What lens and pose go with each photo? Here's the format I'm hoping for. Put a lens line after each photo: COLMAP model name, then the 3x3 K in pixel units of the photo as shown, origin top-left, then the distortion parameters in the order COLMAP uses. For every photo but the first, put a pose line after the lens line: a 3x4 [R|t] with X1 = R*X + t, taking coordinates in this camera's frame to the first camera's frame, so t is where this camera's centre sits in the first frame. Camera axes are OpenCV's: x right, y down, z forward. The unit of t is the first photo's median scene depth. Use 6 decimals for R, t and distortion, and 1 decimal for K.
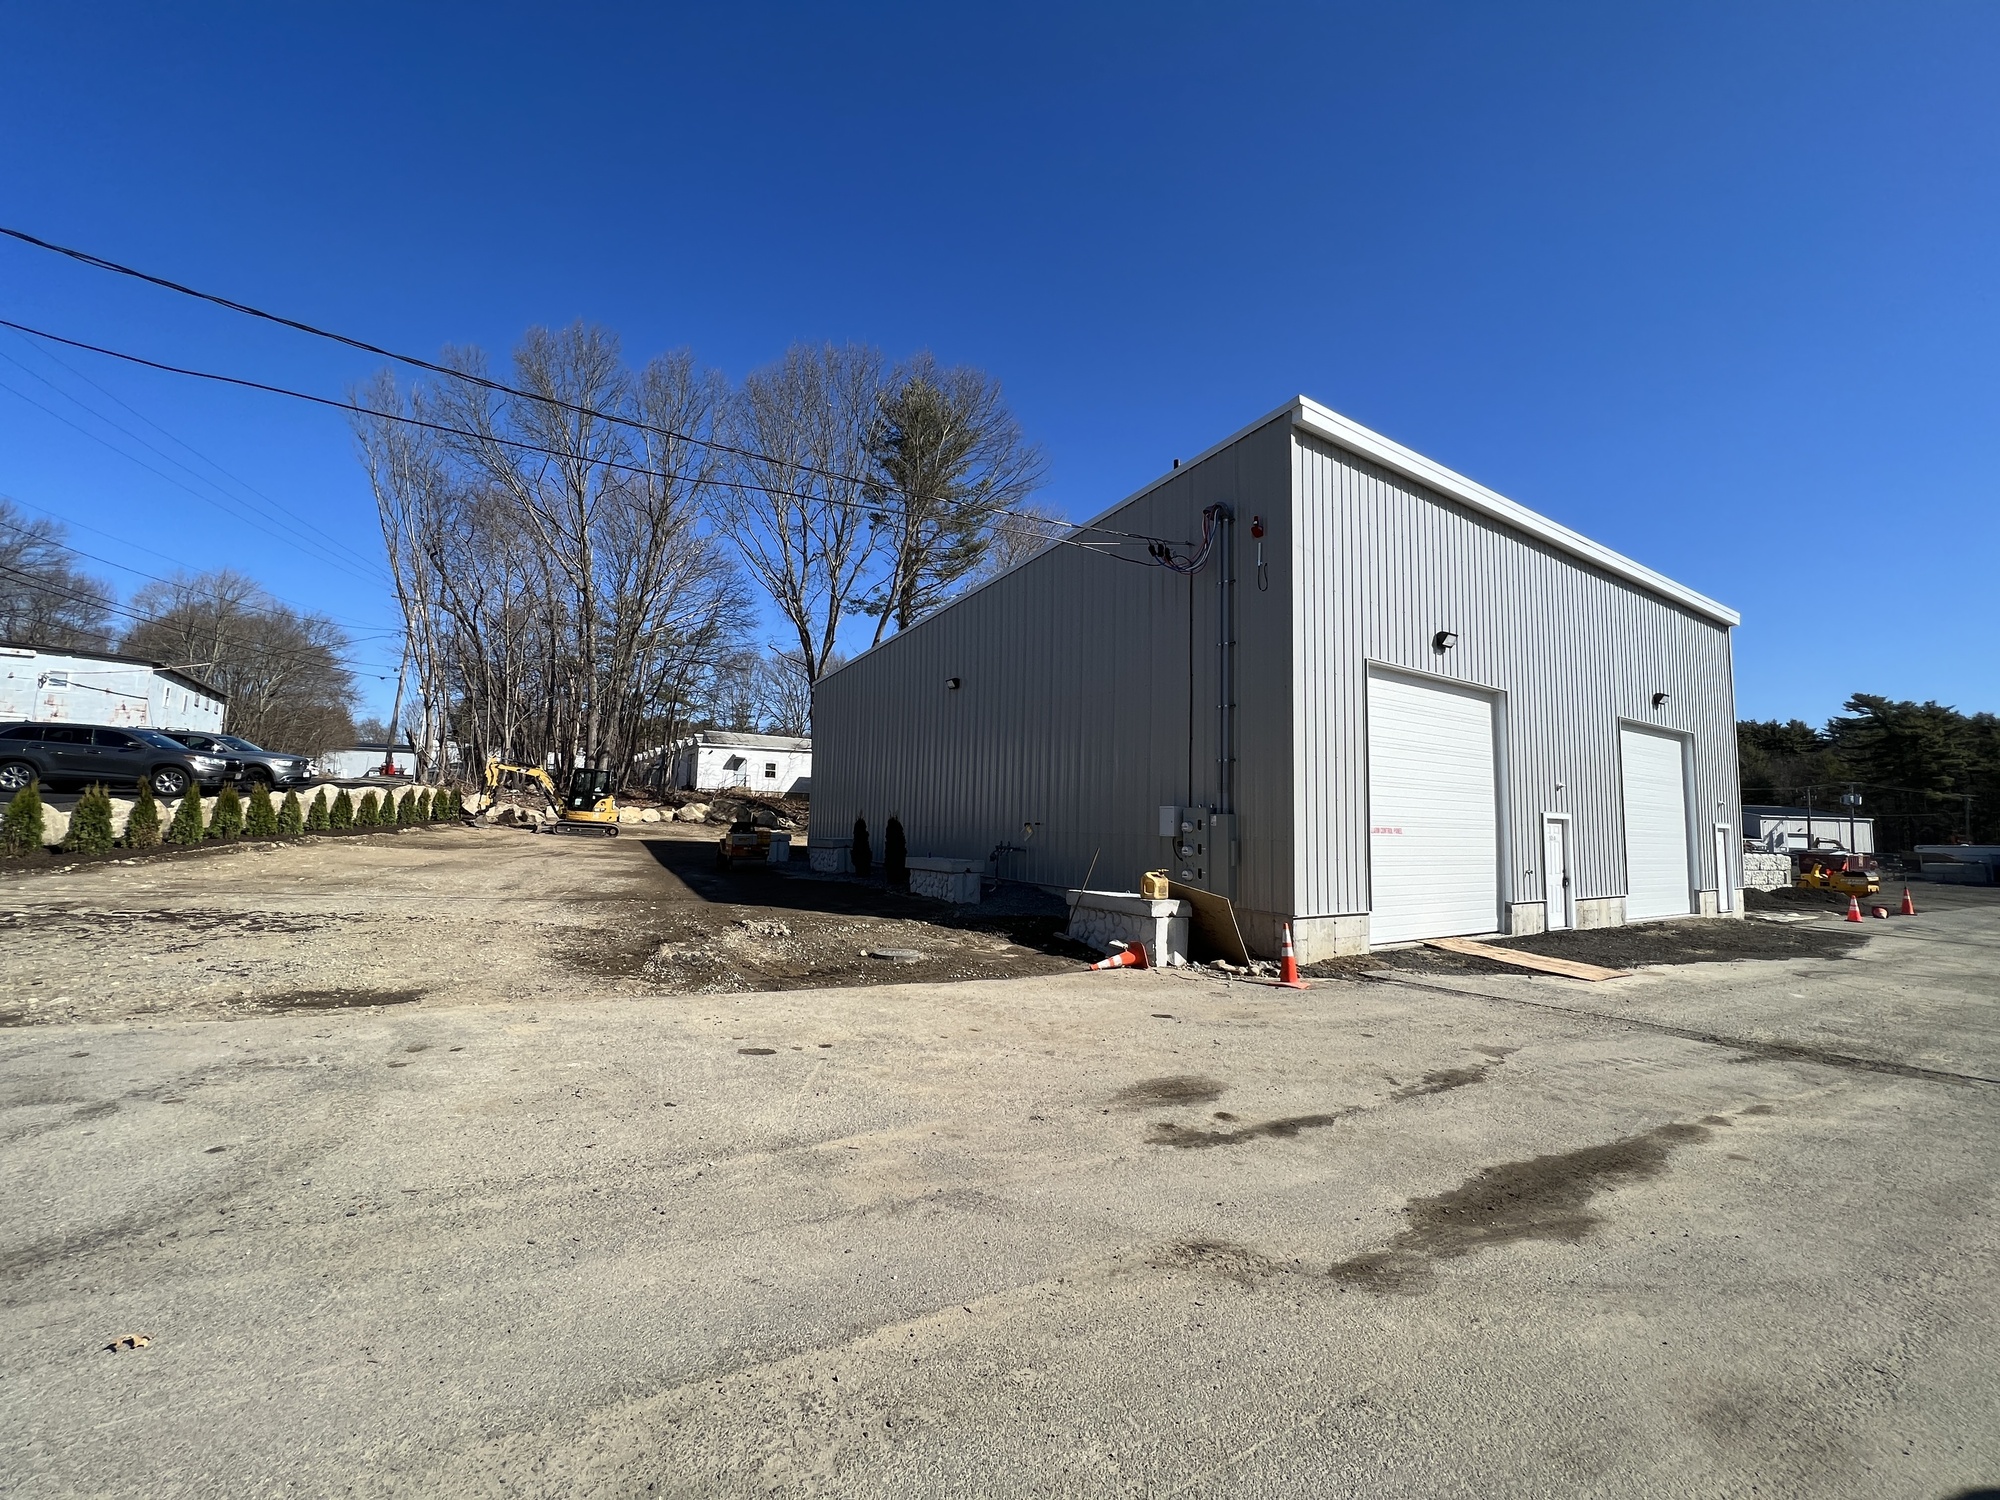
lens RADIAL K [[799.8, 0, 996.3], [0, 799.8, 739.2], [0, 0, 1]] dist [-0.000635, 0.000305]
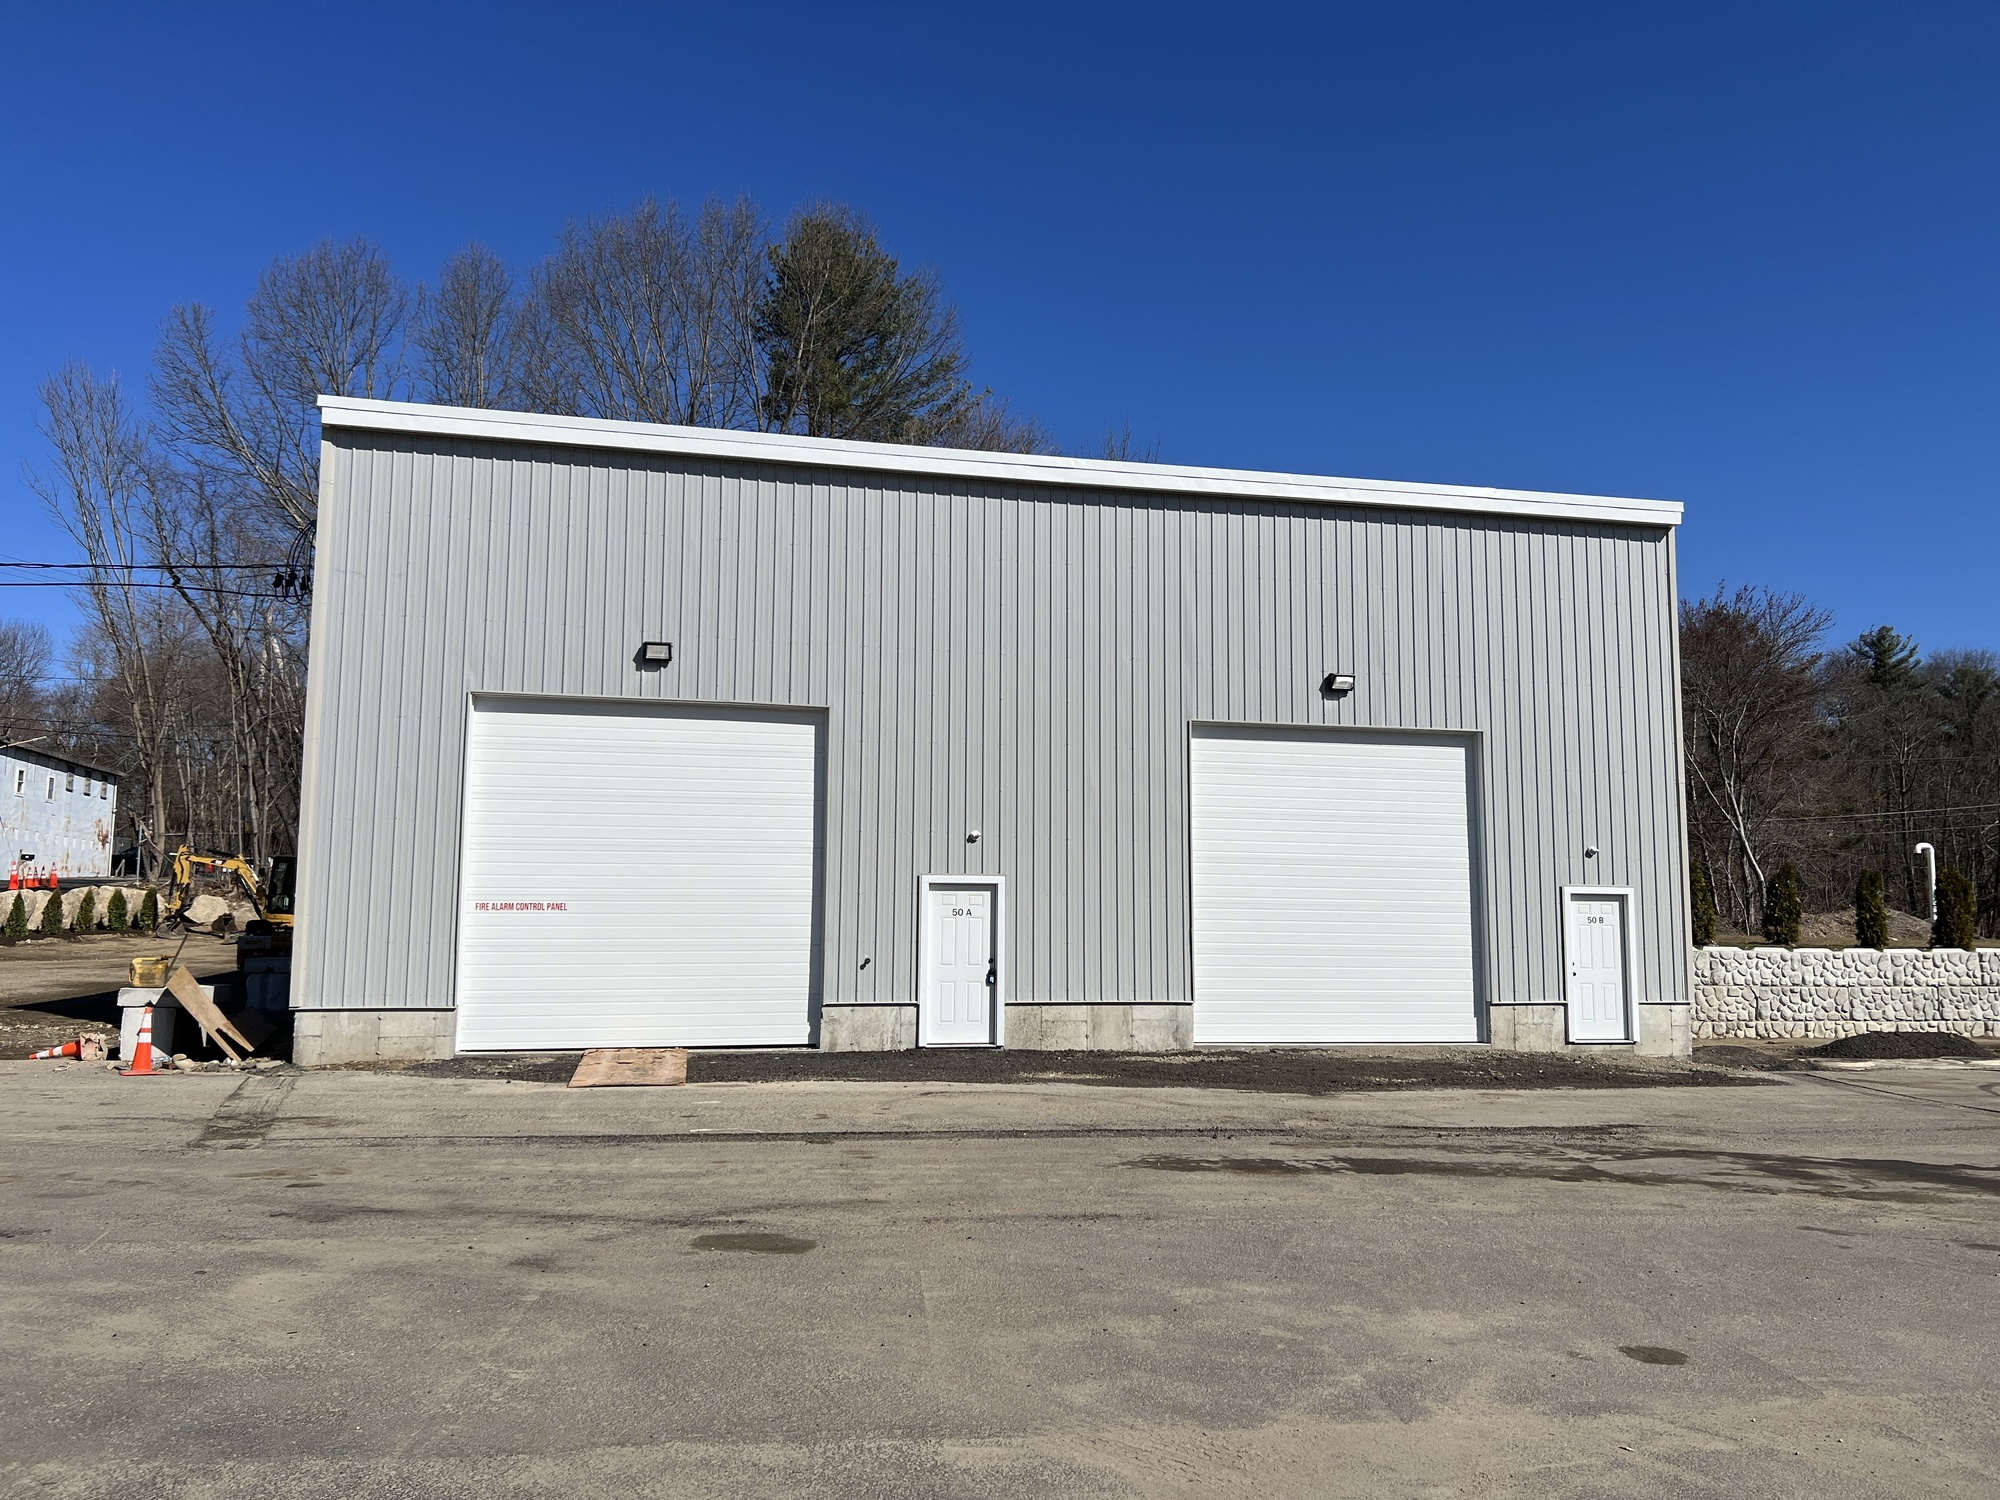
lens RADIAL K [[1500.9, 0, 987.4], [0, 1500.9, 750.3], [0, 0, 1]] dist [0.058387, -0.057019]
pose [[0.933395, -0.061589, -0.353526, 1.168406], [0.056552, 0.998097, -0.024571, 0.018791], [0.354367, 0.002942, 0.935102, -0.185772]]
